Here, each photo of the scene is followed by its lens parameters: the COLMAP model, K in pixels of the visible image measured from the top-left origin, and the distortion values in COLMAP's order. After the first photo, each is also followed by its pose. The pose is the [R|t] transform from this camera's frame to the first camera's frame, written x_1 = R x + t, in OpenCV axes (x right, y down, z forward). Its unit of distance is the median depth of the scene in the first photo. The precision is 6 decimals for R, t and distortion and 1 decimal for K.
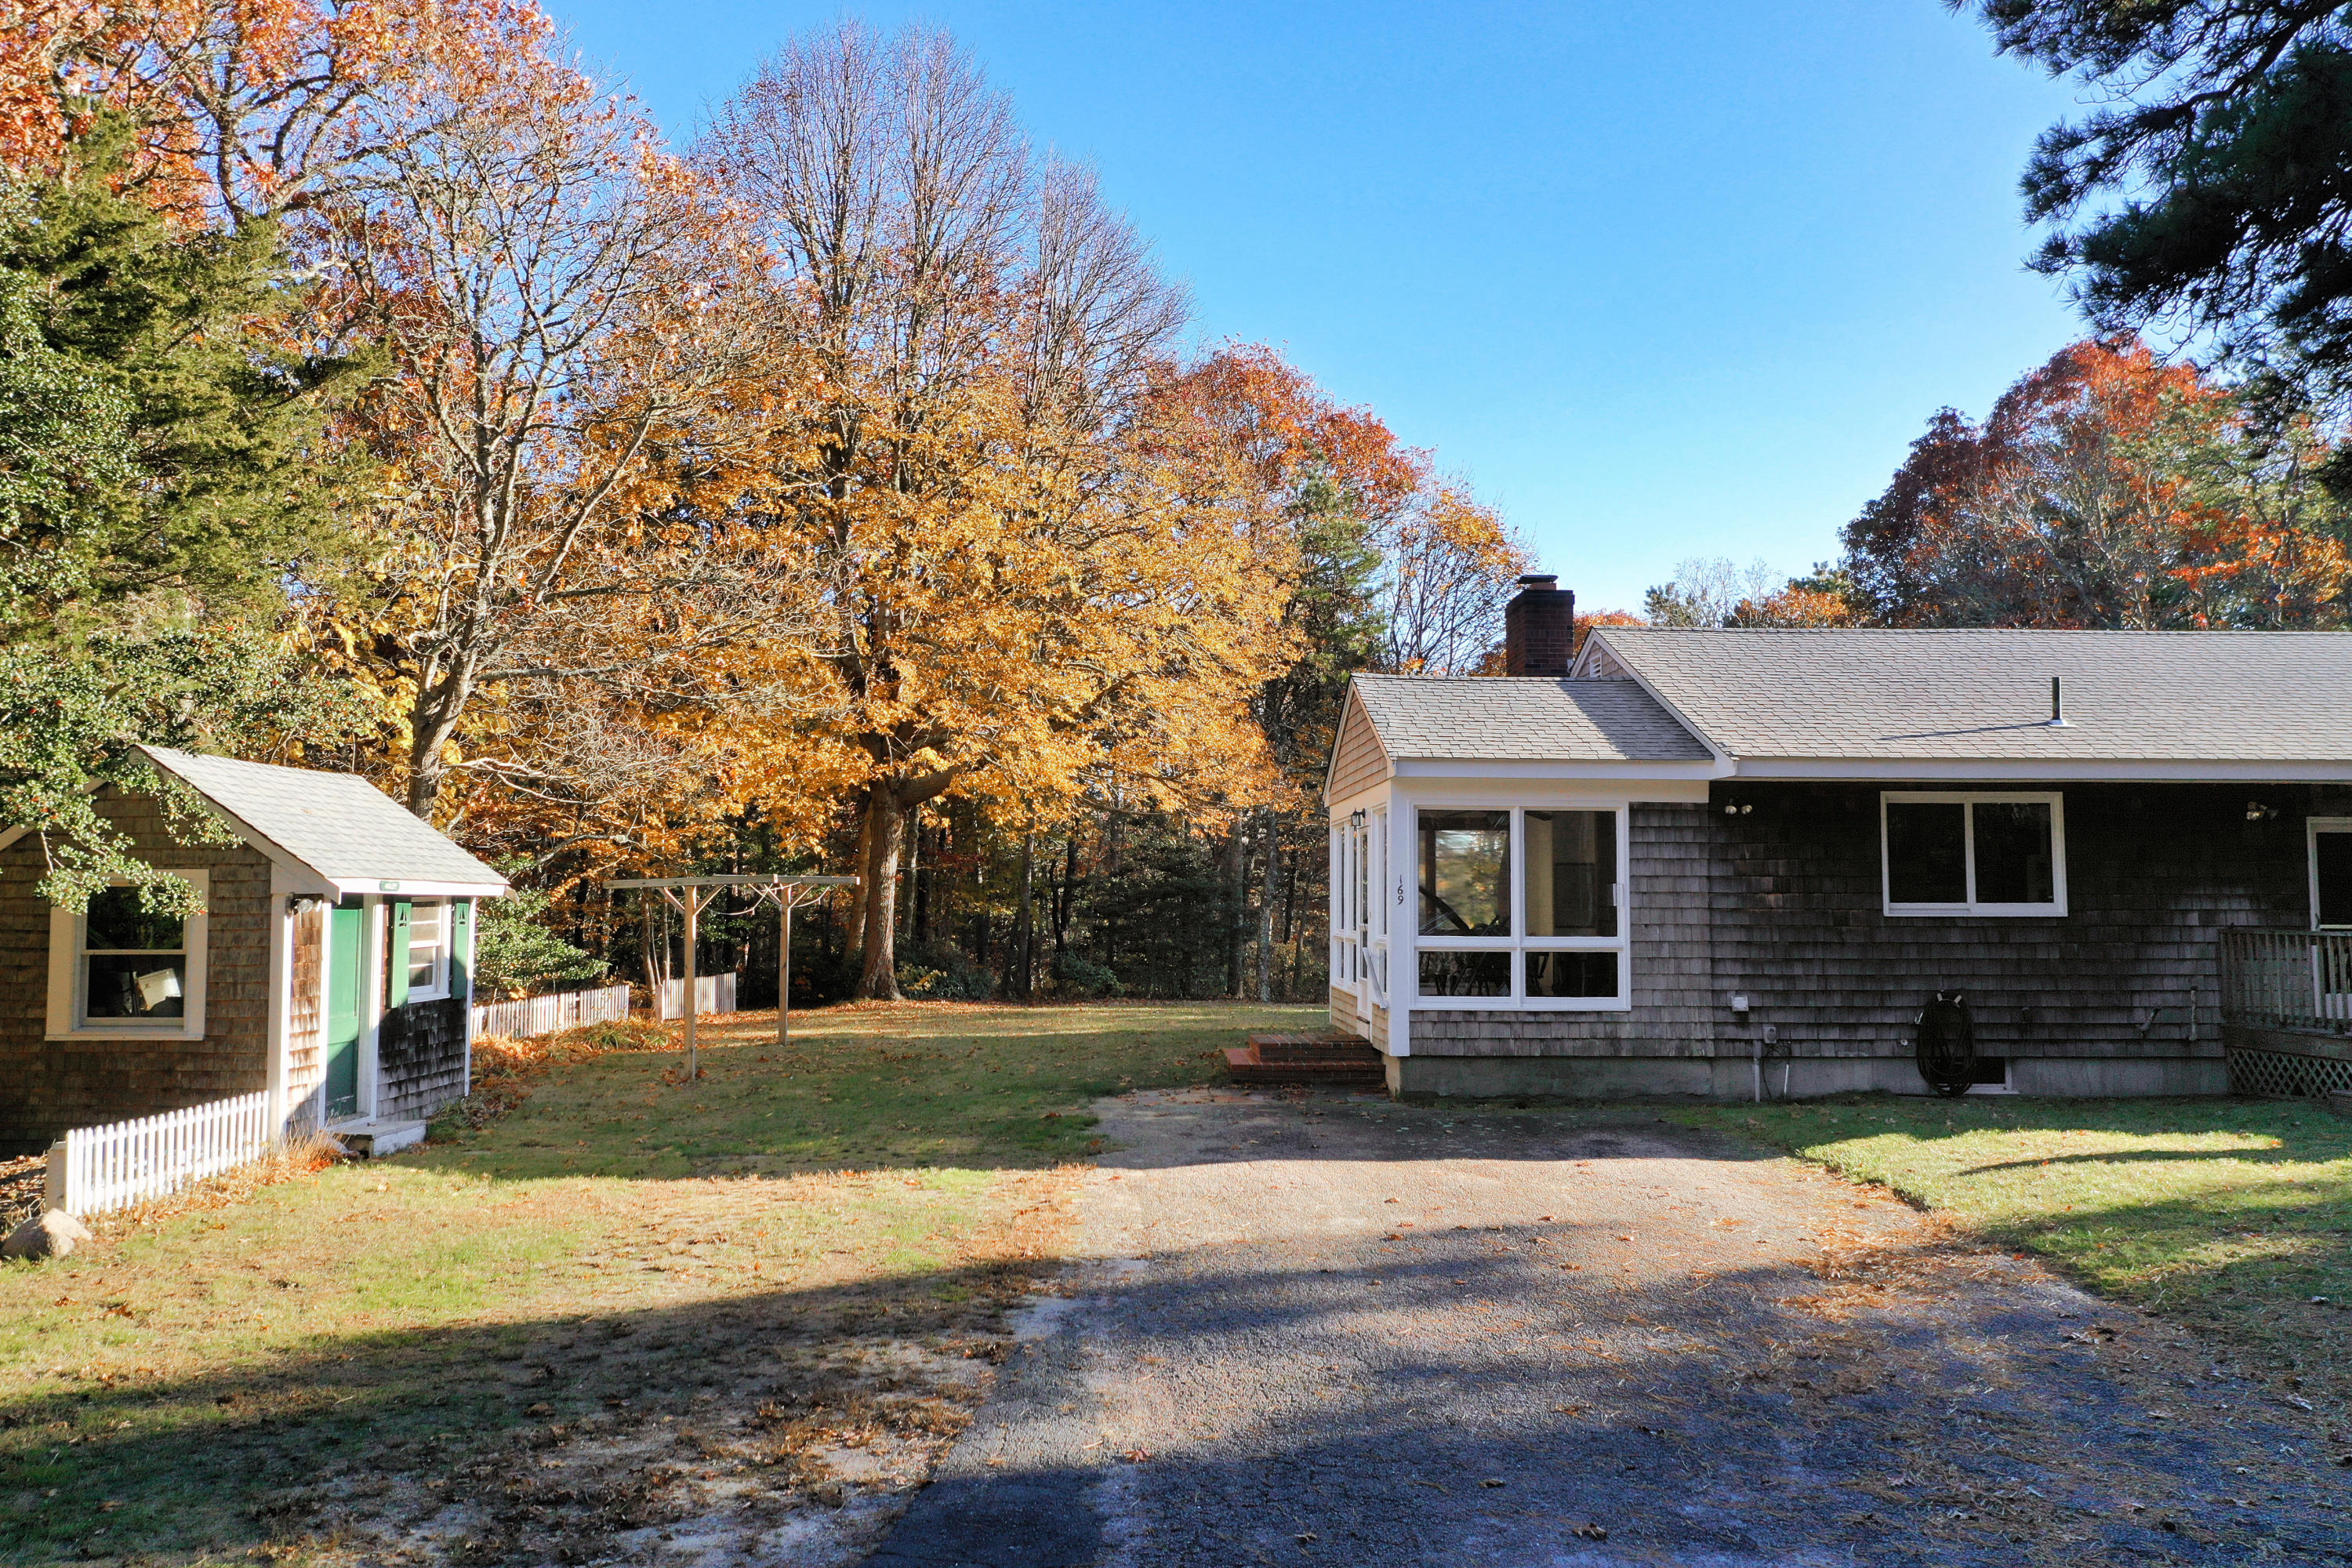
lens RADIAL K [[1836.0, 0, 1169.6], [0, 1836.0, 771.3], [0, 0, 1]] dist [-0.004311, -0.011588]
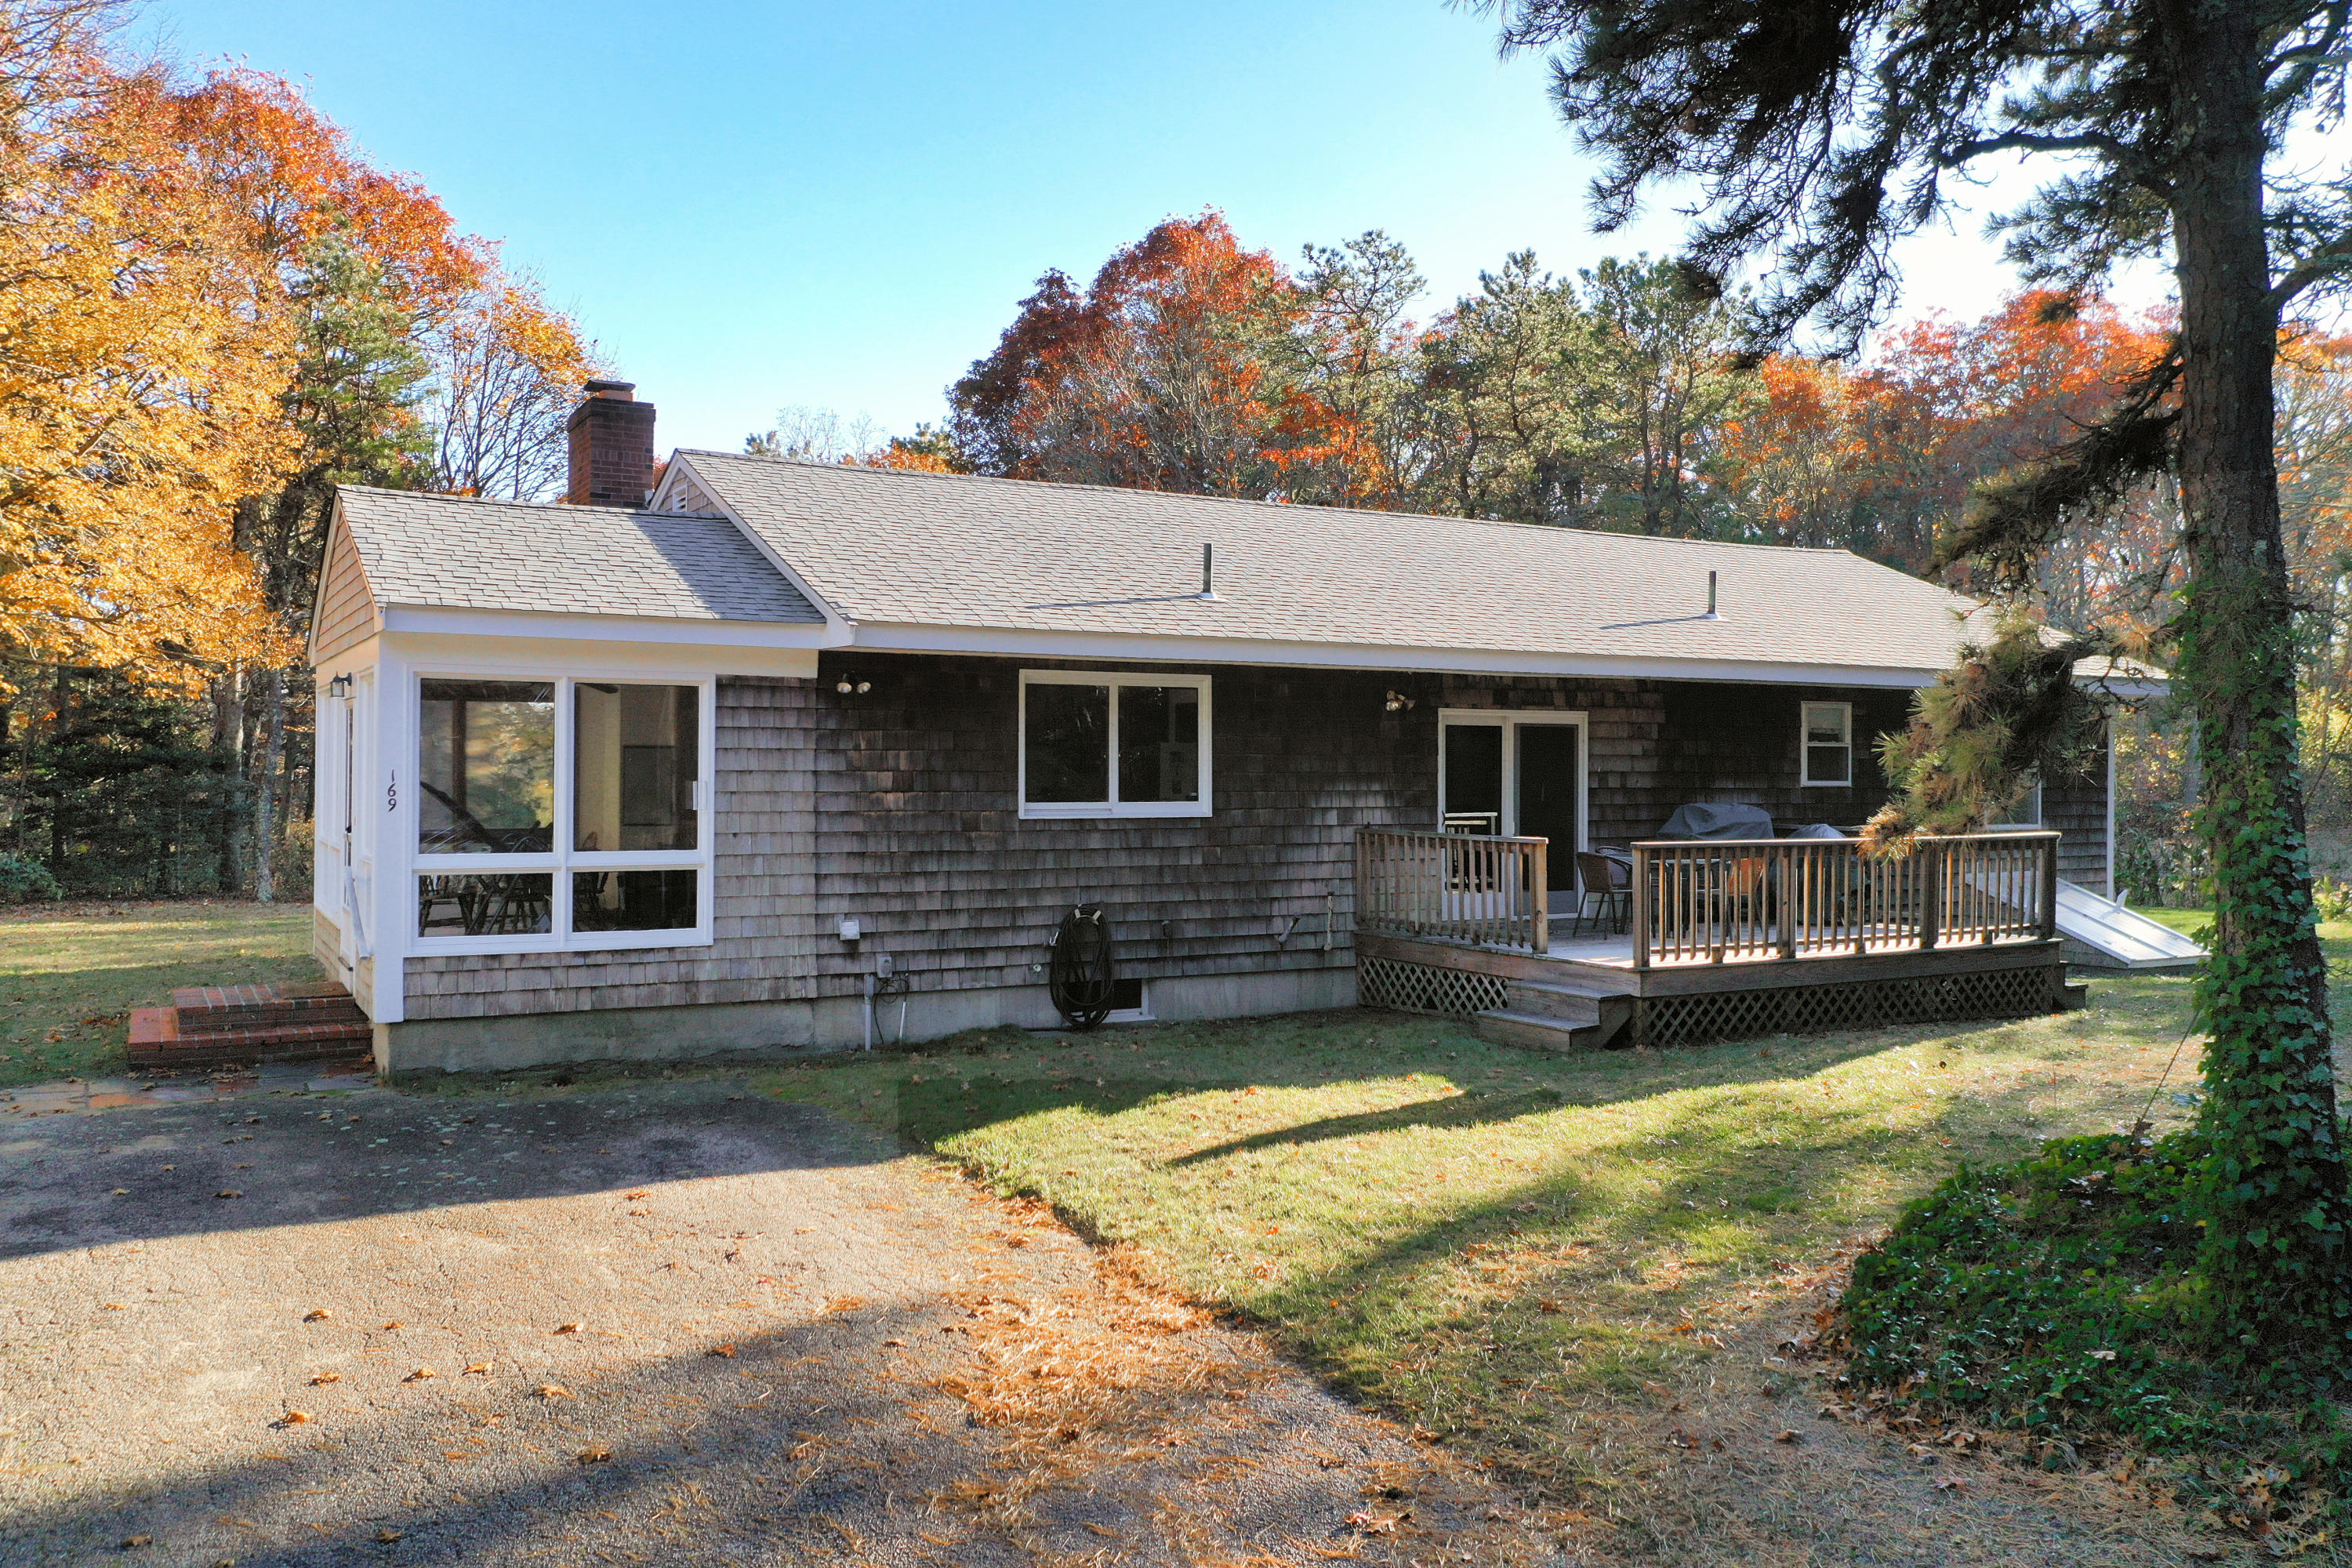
lens RADIAL K [[1836.0, 0, 1165.7], [0, 1836.0, 769.5], [0, 0, 1]] dist [-0.004311, -0.011588]
pose [[0.886343, 0.000840, 0.463028, 0.061411], [-0.036241, 0.997056, 0.067565, -0.002281], [-0.461608, -0.076666, 0.883765, 0.230902]]
